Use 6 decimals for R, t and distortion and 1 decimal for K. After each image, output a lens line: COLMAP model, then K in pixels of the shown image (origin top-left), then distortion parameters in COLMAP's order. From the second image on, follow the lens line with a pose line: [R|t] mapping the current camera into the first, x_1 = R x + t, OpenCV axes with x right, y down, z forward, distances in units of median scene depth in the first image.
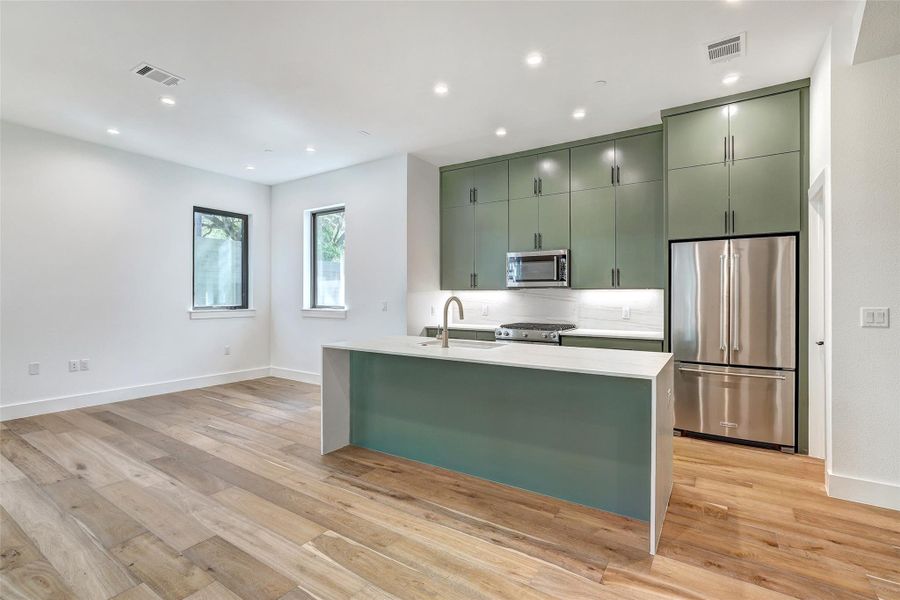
lens RADIAL K [[411.6, 0, 454.5], [0, 411.6, 297.5], [0, 0, 1]] dist [-0.028696, 0.017307]
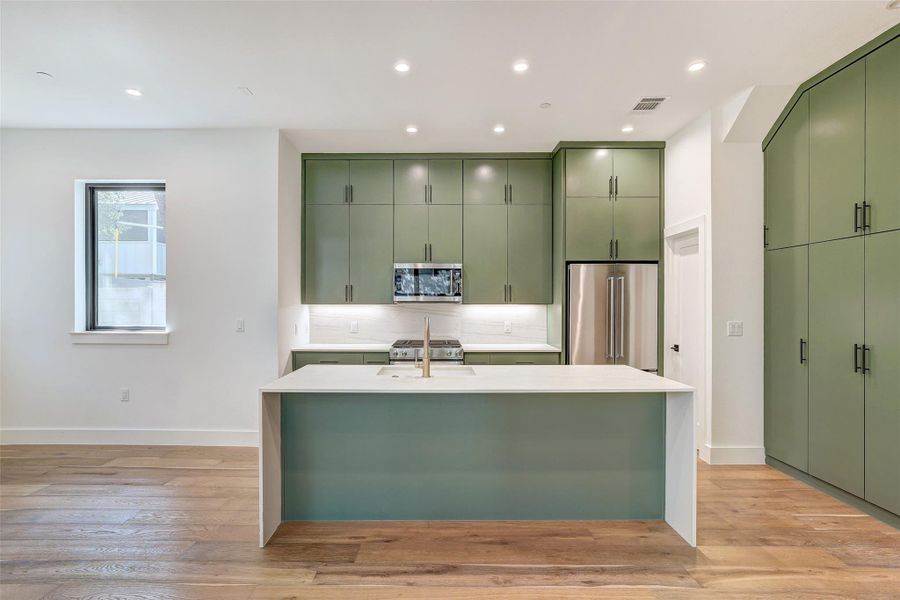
lens RADIAL K [[434.4, 0, 434.1], [0, 434.4, 306.7], [0, 0, 1]] dist [-0.005235, 0.000530]
pose [[0.846918, -0.002586, 0.531717, -0.466923], [0.002411, 0.999997, 0.001024, -0.022174], [-0.531717, 0.000415, 0.846922, 0.227222]]
